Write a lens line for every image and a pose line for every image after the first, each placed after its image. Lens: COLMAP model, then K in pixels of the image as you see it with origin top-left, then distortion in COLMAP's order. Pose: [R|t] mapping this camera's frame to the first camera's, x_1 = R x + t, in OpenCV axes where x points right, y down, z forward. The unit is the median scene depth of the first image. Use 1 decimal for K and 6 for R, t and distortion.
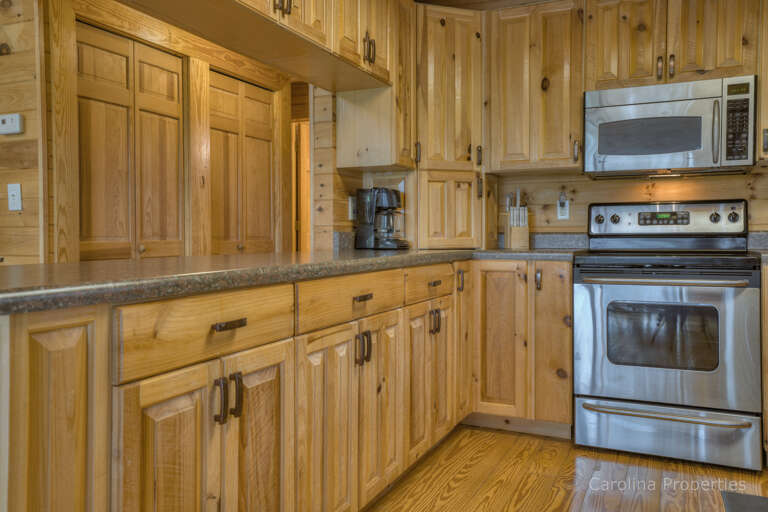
lens RADIAL K [[634.6, 0, 384.0], [0, 634.6, 256.0], [0, 0, 1]] dist [0.043255, 0.006765]
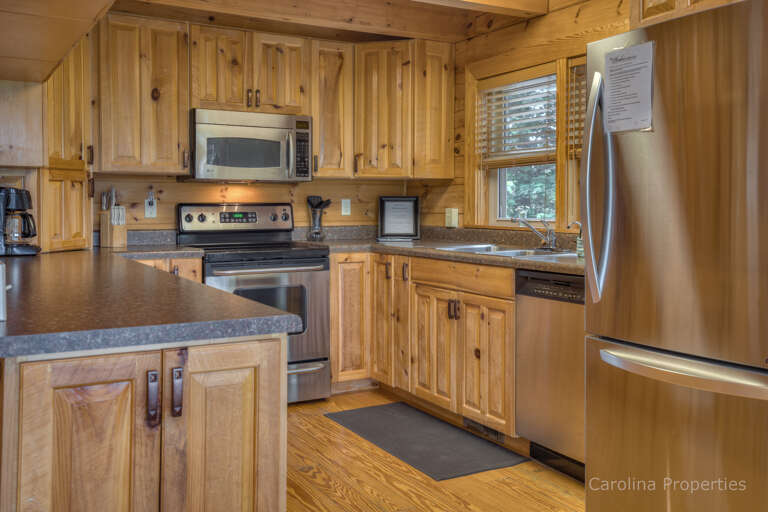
lens RADIAL K [[743.1, 0, 384.0], [0, 743.1, 256.0], [0, 0, 1]] dist [0.002473, 0.166454]
pose [[0.585045, -0.055373, 0.809108, -0.545502], [0.025081, 0.998425, 0.050194, -0.049340], [-0.810613, -0.009072, 0.585513, -0.050798]]
